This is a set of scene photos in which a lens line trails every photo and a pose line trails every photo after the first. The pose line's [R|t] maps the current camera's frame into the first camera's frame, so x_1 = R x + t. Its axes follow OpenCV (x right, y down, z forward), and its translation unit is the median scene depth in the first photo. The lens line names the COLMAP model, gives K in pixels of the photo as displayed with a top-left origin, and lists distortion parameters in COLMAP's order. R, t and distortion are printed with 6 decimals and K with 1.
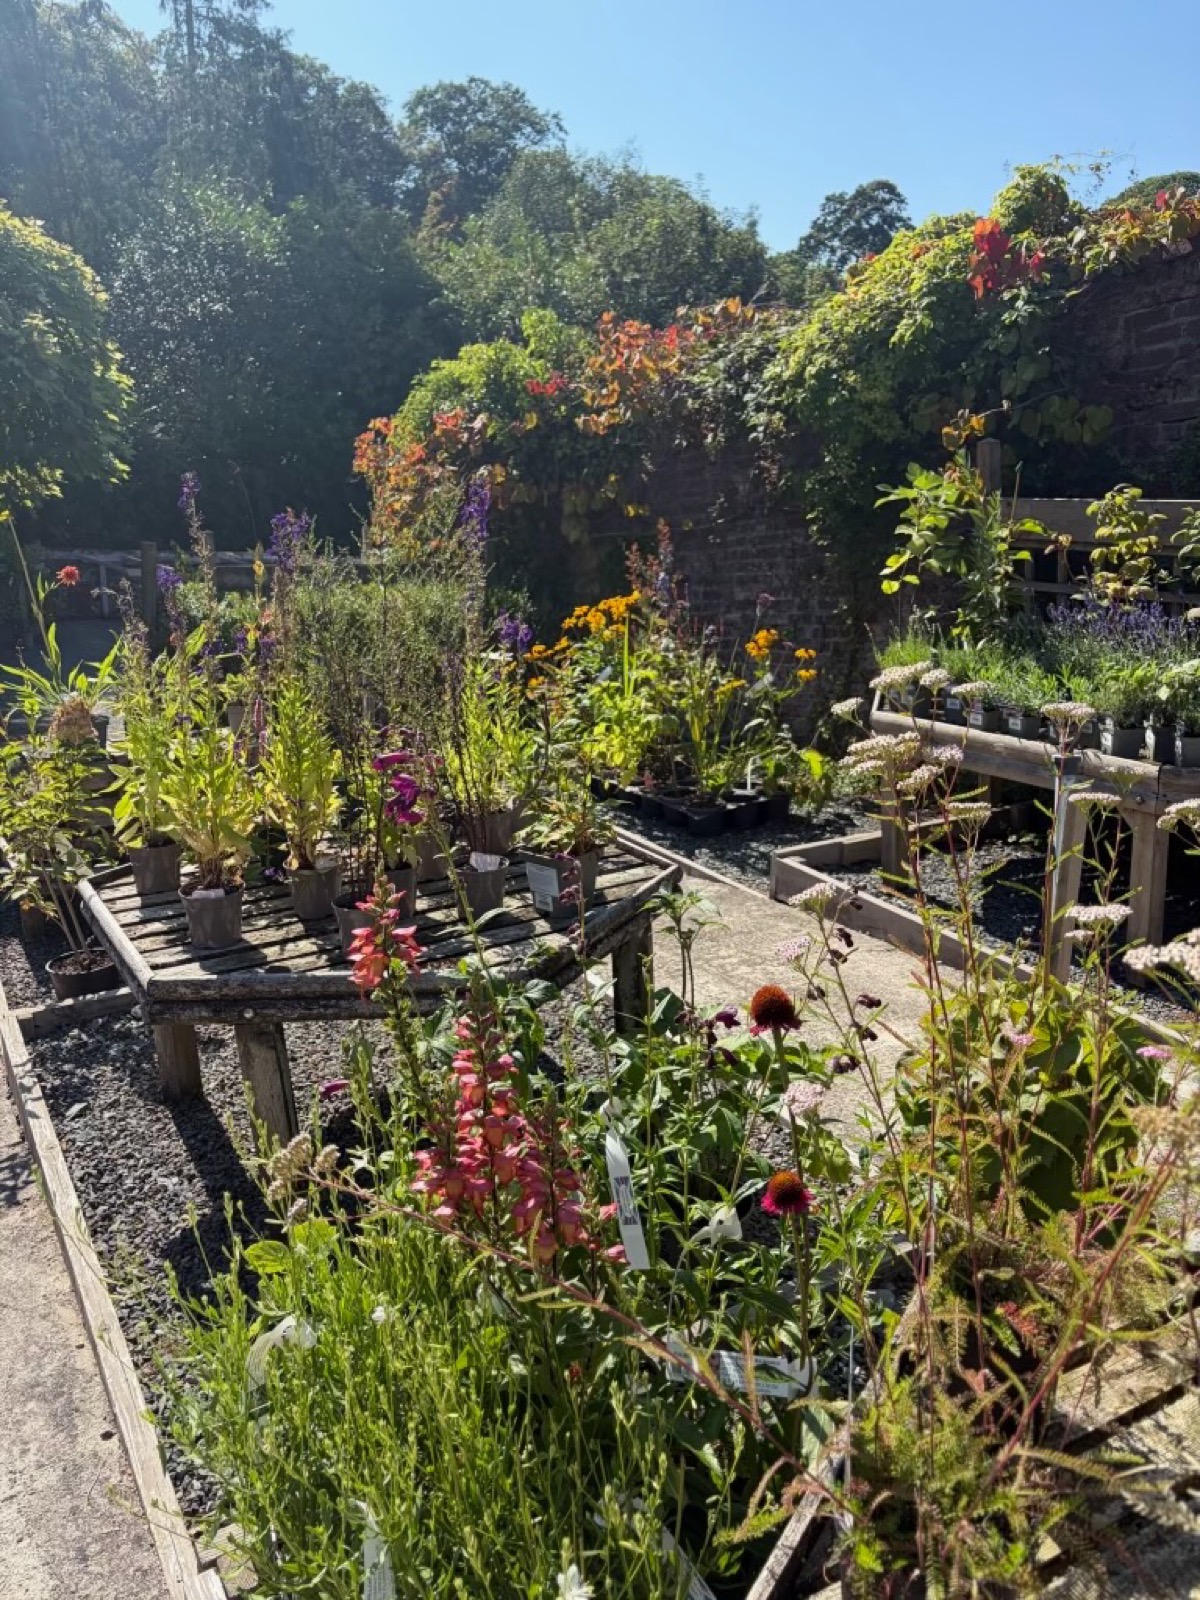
lens RADIAL K [[1198.6, 0, 585.7], [0, 1198.6, 796.1], [0, 0, 1]] dist [0.023482, -0.036092]
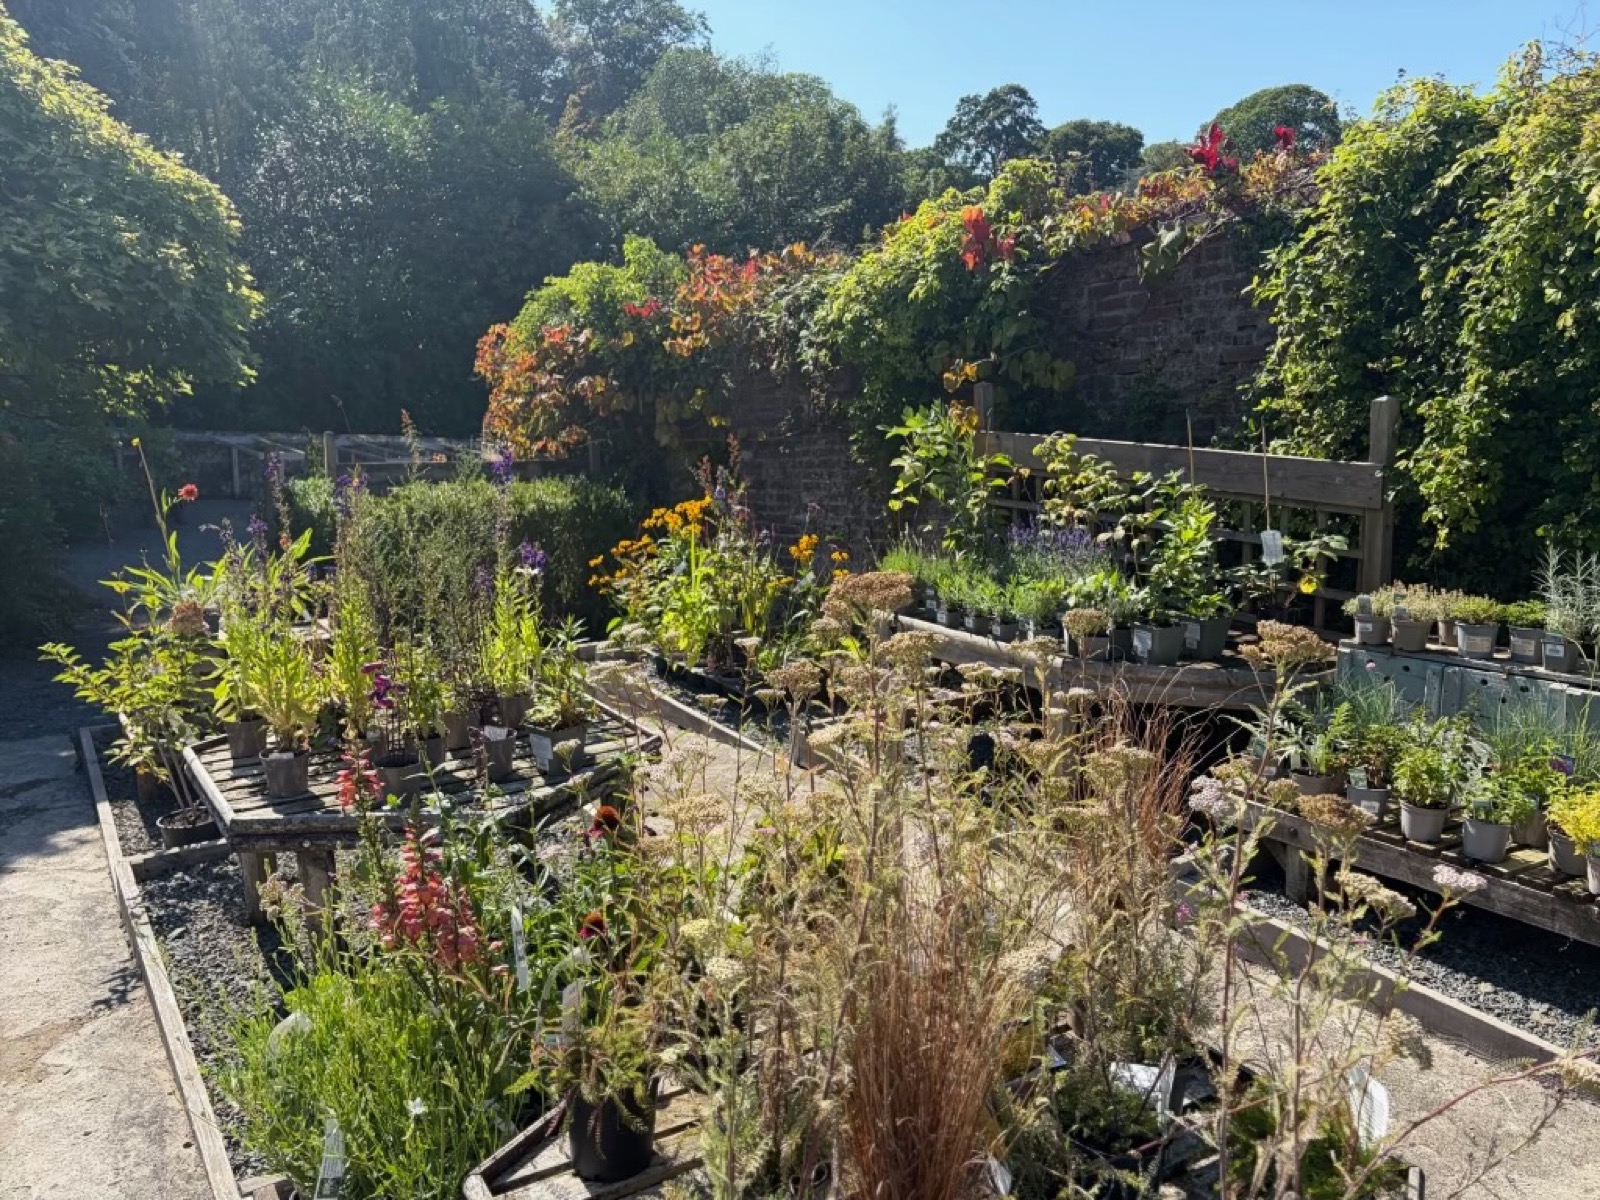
lens RADIAL K [[1198.6, 0, 810.9], [0, 1198.6, 597.9], [0, 0, 1]] dist [0.023482, -0.036092]
pose [[0.997799, 0.007203, 0.065918, 0.086726], [-0.003186, 0.998142, -0.060844, -0.007225], [-0.066234, 0.060501, 0.995968, -0.180567]]
